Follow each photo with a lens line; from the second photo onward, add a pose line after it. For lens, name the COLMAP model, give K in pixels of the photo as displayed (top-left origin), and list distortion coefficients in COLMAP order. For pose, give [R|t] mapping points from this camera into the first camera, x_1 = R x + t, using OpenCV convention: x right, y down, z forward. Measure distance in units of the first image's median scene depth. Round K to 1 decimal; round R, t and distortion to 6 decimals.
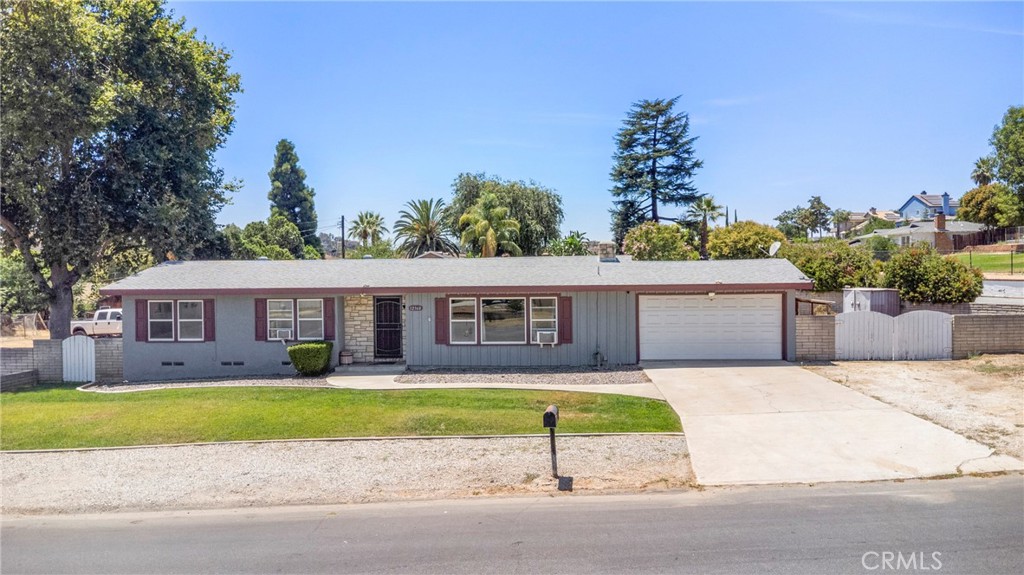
lens RADIAL K [[736.0, 0, 512.9], [0, 736.0, 287.3], [0, 0, 1]] dist [0.022921, -0.012766]
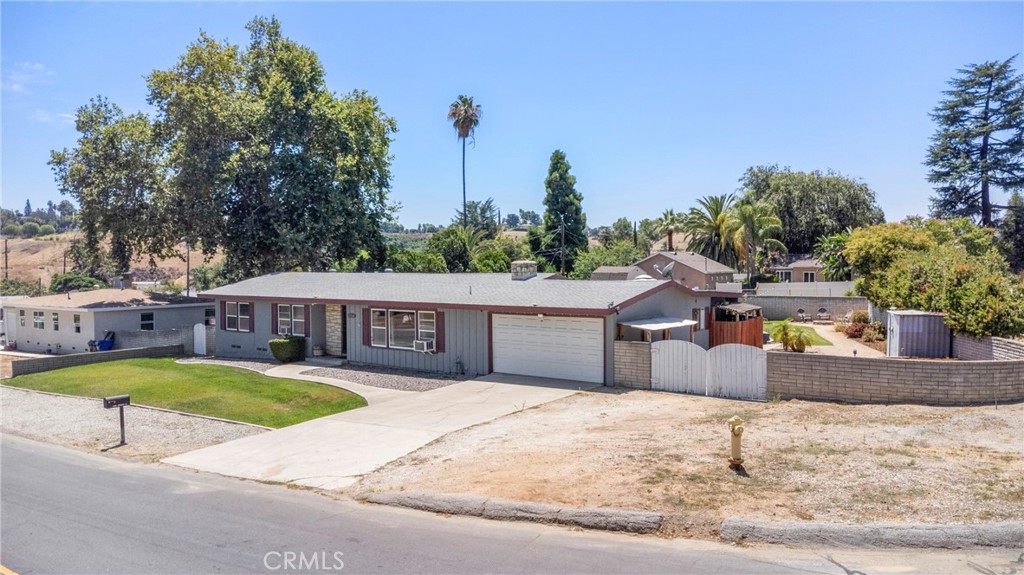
lens RADIAL K [[736.0, 0, 513.3], [0, 736.0, 287.3], [0, 0, 1]] dist [0.022921, -0.012766]
pose [[0.842412, 0.024854, -0.538260, 0.748906], [-0.016421, 0.999656, 0.020460, -0.048591], [0.538583, -0.008397, 0.842530, 0.085709]]
